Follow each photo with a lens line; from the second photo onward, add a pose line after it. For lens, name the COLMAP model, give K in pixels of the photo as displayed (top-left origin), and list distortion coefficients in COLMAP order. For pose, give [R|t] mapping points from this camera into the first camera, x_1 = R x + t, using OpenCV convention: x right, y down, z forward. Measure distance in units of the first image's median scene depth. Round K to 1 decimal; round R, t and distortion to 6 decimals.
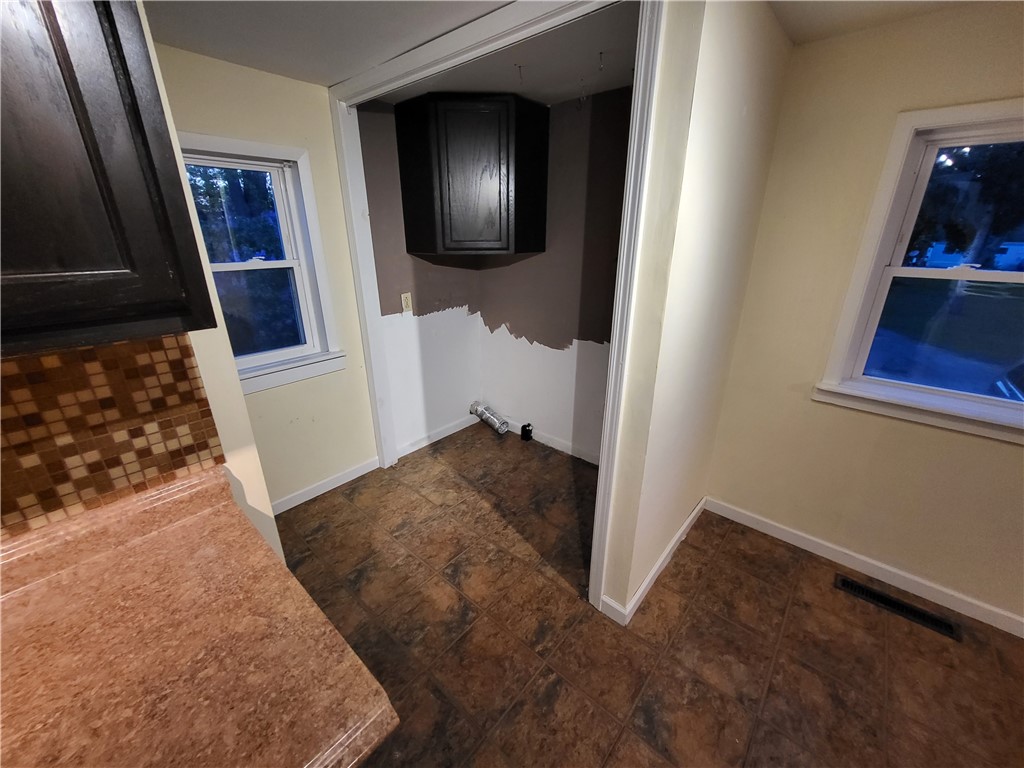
lens RADIAL K [[403.5, 0, 507.3], [0, 403.5, 382.0], [0, 0, 1]] dist [-0.001044, -0.000339]
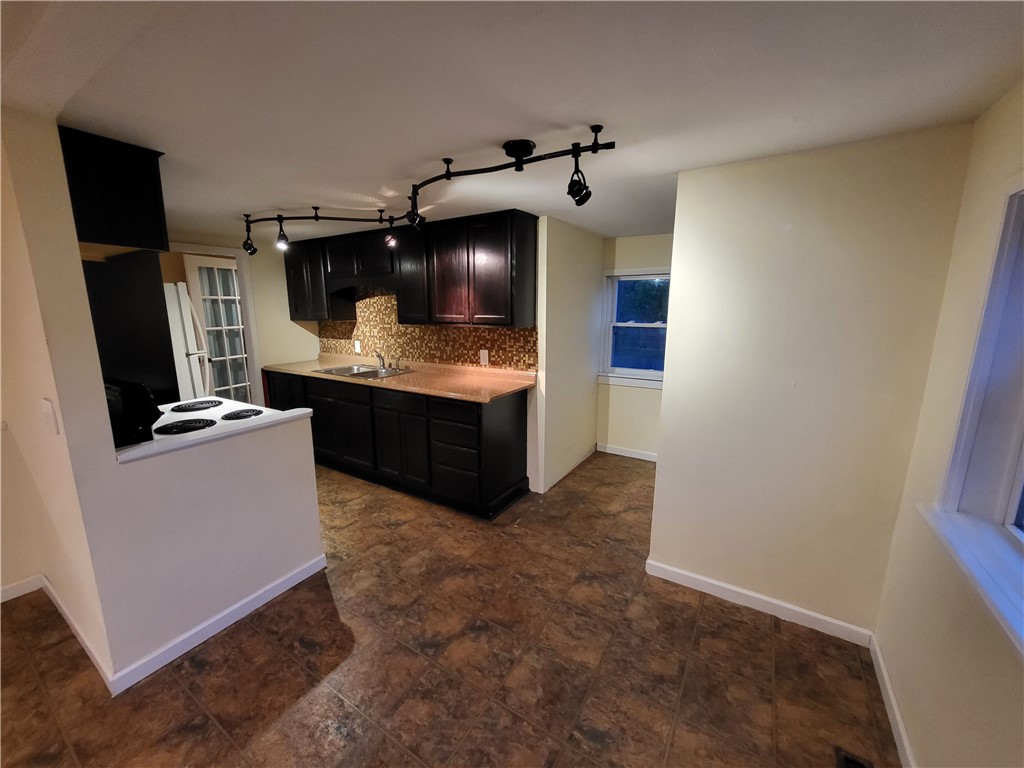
lens RADIAL K [[403.5, 0, 507.3], [0, 403.5, 382.0], [0, 0, 1]] dist [-0.001044, -0.000339]
pose [[0.159800, 0.187476, -0.969184, 2.903966], [-0.345647, 0.930274, 0.122959, -0.068730], [0.924658, 0.315347, 0.213458, 0.033595]]
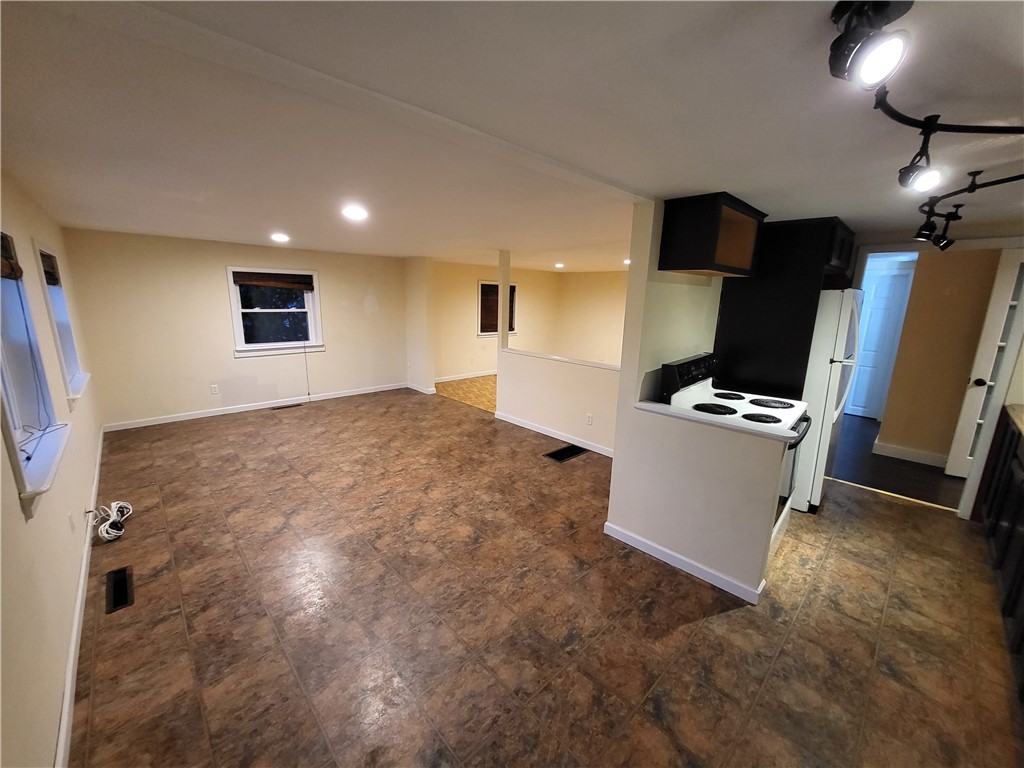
lens RADIAL K [[399.5, 0, 501.5], [0, 399.5, 382.8], [0, 0, 1]] dist [-0.007739, -0.000115]
pose [[-0.994848, -0.035312, 0.095032, 1.567716], [0.021188, 0.844256, 0.535522, -0.644057], [-0.099142, 0.534776, -0.839158, 1.410899]]
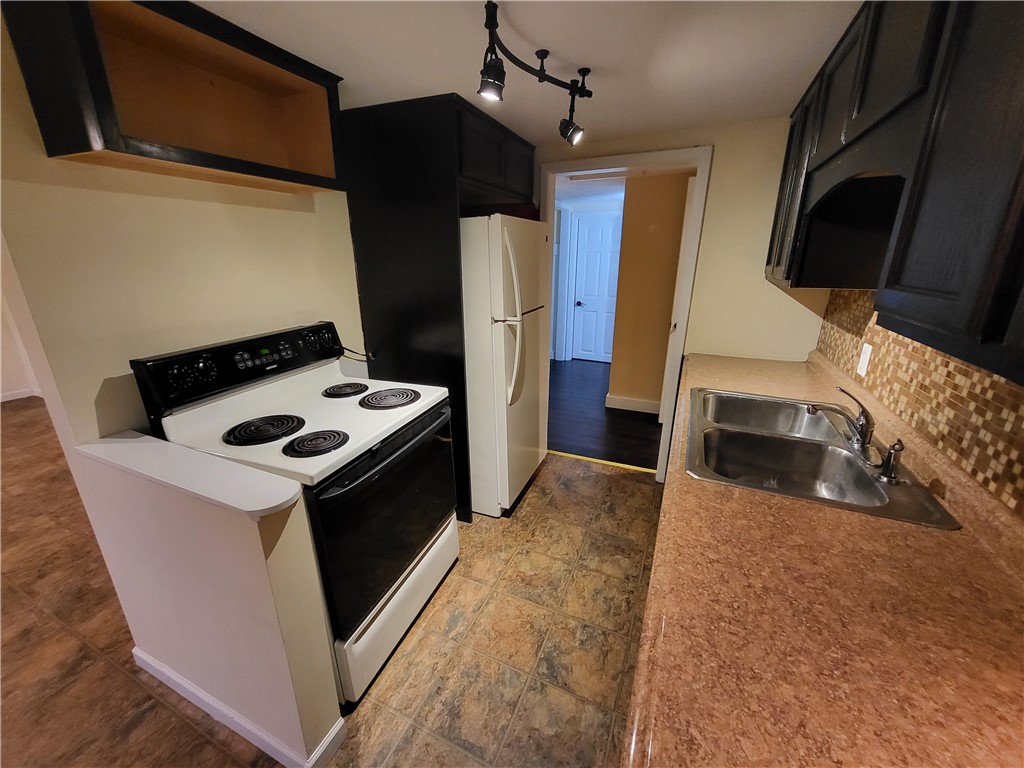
lens RADIAL K [[403.5, 0, 507.3], [0, 403.5, 382.0], [0, 0, 1]] dist [-0.001044, -0.000339]
pose [[-0.955753, 0.094136, -0.278702, -0.282556], [-0.098450, 0.790425, 0.604595, -0.118222], [0.277207, 0.605282, -0.746184, 0.265587]]
